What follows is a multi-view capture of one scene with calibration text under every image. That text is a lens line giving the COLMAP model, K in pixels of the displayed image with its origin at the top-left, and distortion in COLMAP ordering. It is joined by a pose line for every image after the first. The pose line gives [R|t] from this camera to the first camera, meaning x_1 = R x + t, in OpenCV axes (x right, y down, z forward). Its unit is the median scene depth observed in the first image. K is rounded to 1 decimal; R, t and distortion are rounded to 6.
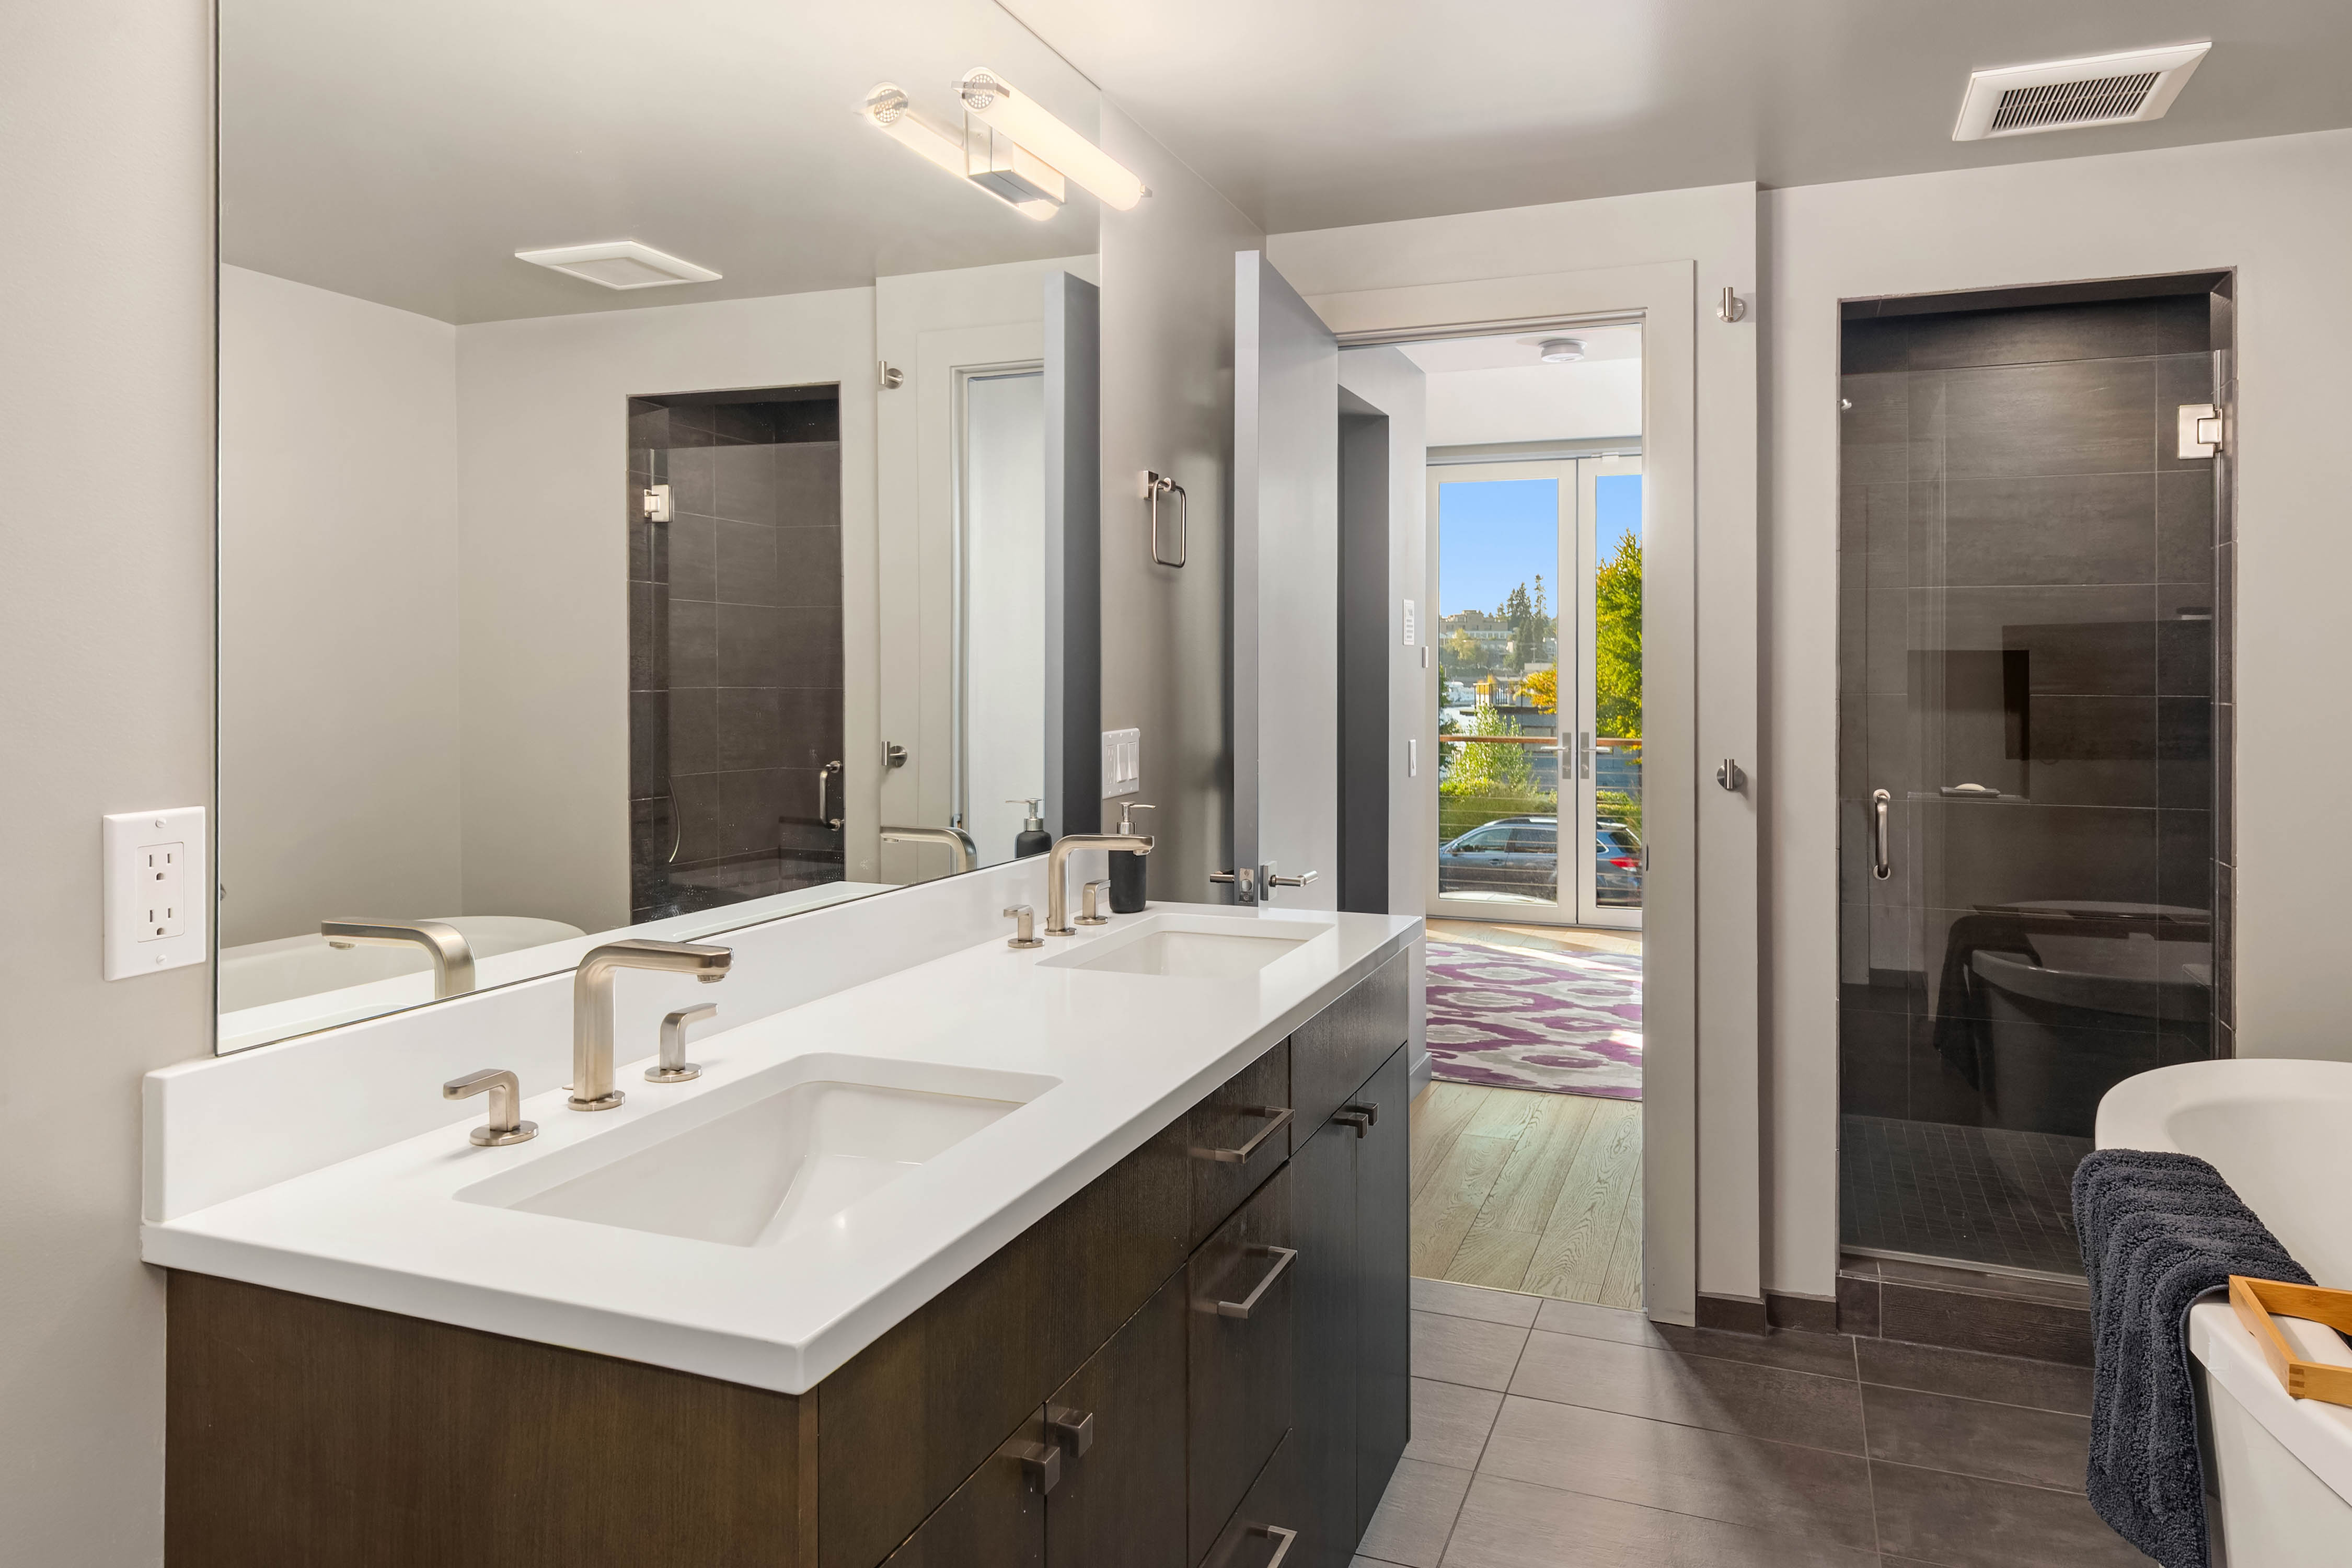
lens RADIAL K [[1531.9, 0, 1177.5], [0, 1531.9, 670.6], [0, 0, 1]] dist [-0.002042, -0.002535]
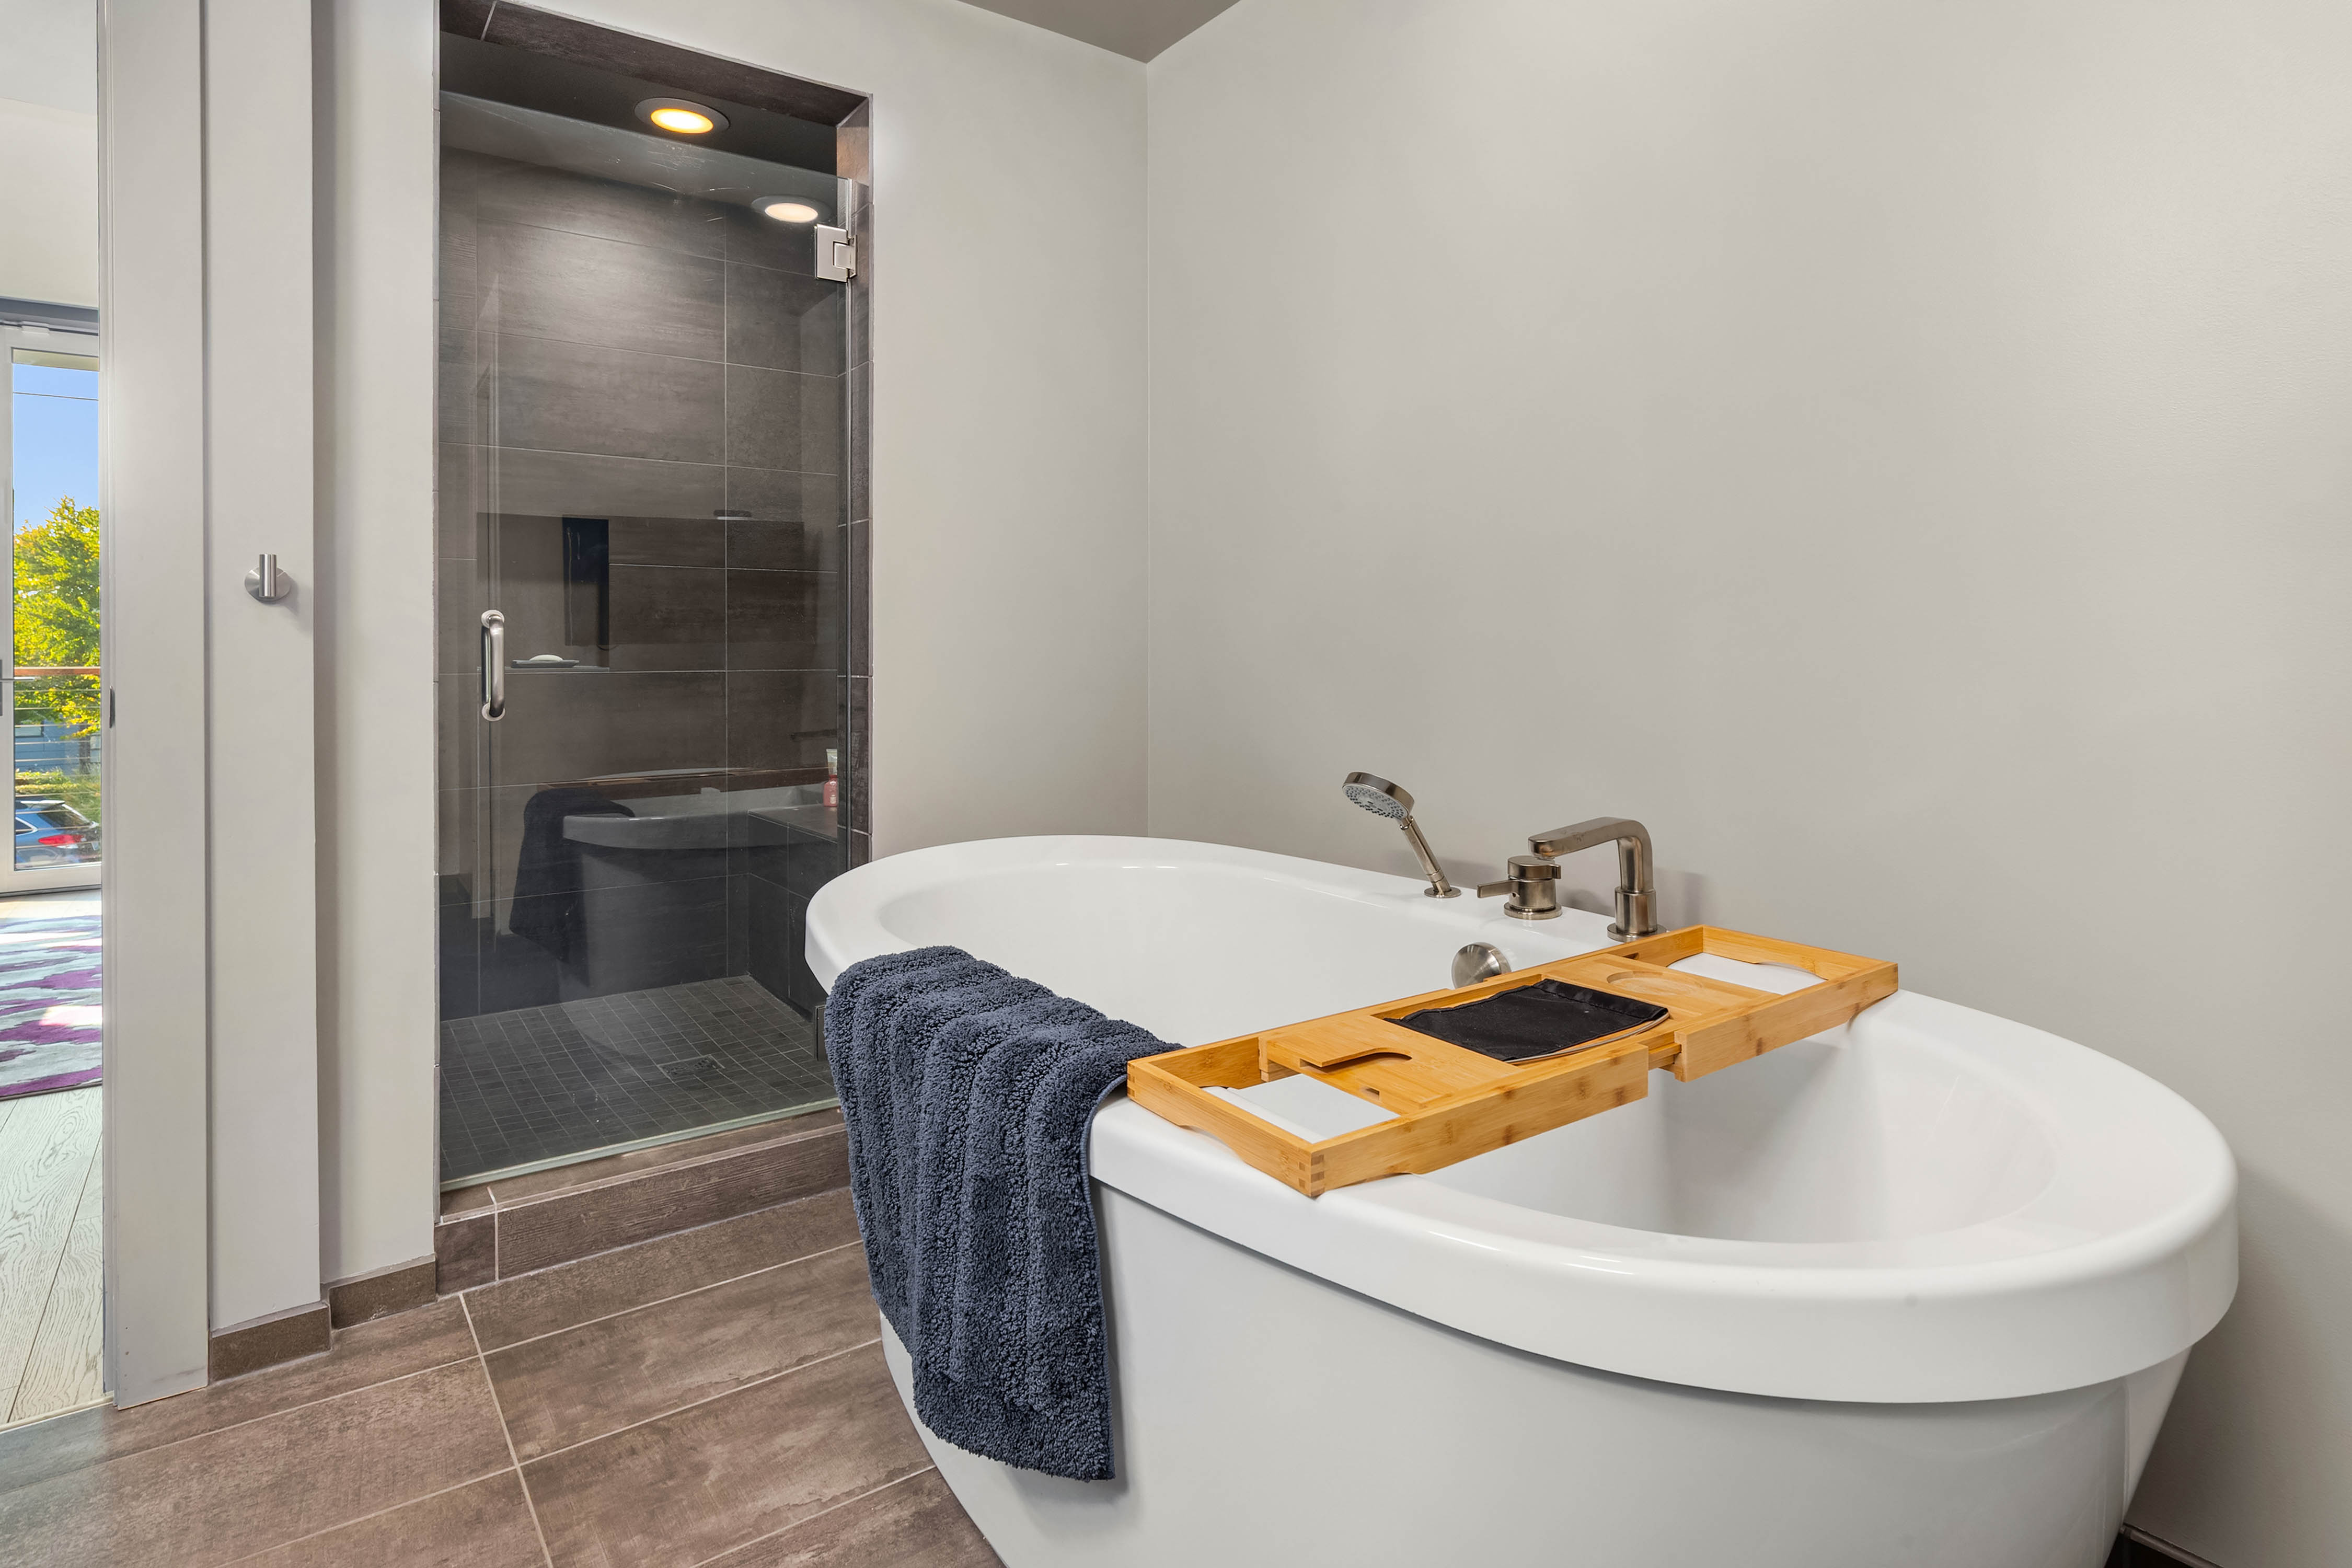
lens RADIAL K [[1284.8, 0, 1347.0], [0, 1284.8, 642.9], [0, 0, 1]] dist [0.002911, 0.000268]
pose [[0.481234, -0.009226, 0.876543, 0.082014], [-0.012118, 0.999779, 0.017176, 0.081796], [-0.876508, -0.018888, 0.481016, 0.285211]]
